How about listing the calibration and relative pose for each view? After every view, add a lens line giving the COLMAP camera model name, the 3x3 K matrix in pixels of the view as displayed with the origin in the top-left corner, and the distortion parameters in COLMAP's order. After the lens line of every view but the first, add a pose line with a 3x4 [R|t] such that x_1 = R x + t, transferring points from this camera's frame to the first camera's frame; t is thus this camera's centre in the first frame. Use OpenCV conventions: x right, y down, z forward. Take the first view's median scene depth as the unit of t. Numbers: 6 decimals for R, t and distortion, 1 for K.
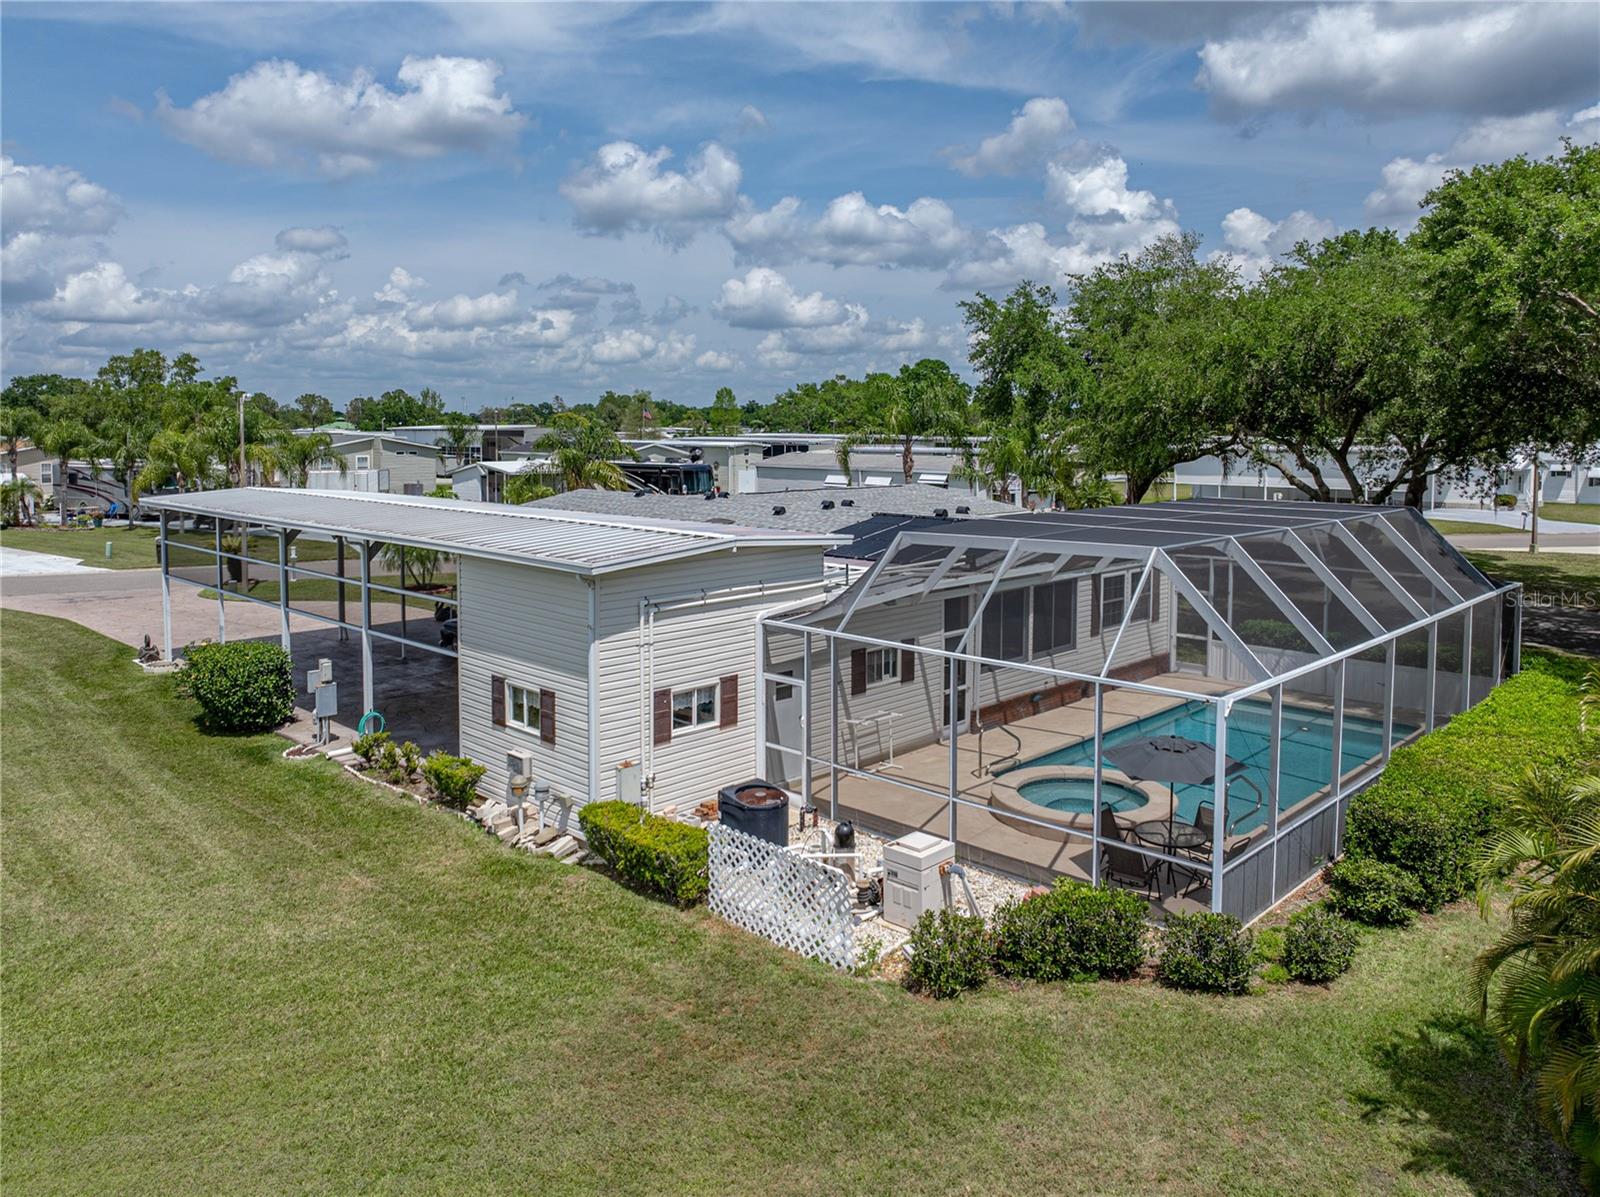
lens RADIAL K [[1161.1, 0, 801.7], [0, 1161.1, 489.2], [0, 0, 1]] dist [-0.031516, 0.032312]
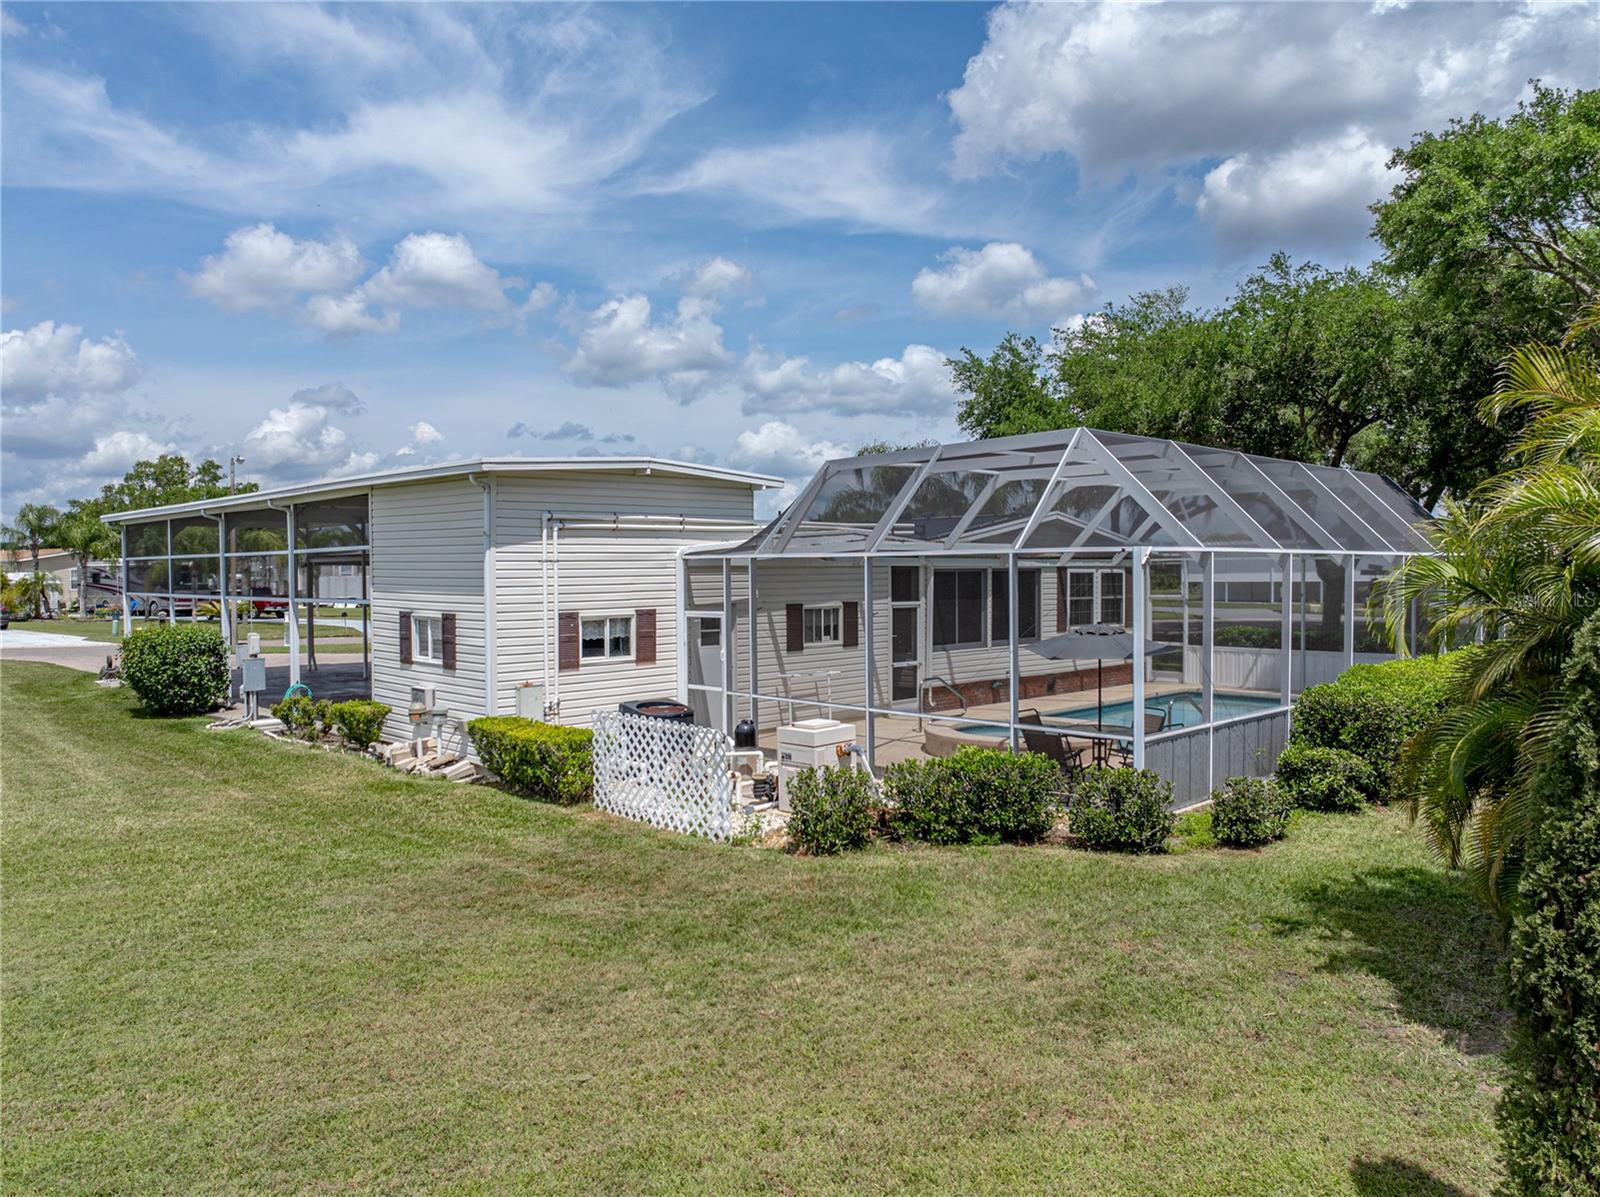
lens RADIAL K [[1127.9, 0, 800.0], [0, 1127.9, 598.5], [0, 0, 1]] dist [-0.037531, 0.045494]
pose [[0.999543, -0.010002, -0.028524, 0.094940], [0.009062, 0.999417, -0.032909, 0.193889], [0.028836, 0.032636, 0.999051, 0.086537]]
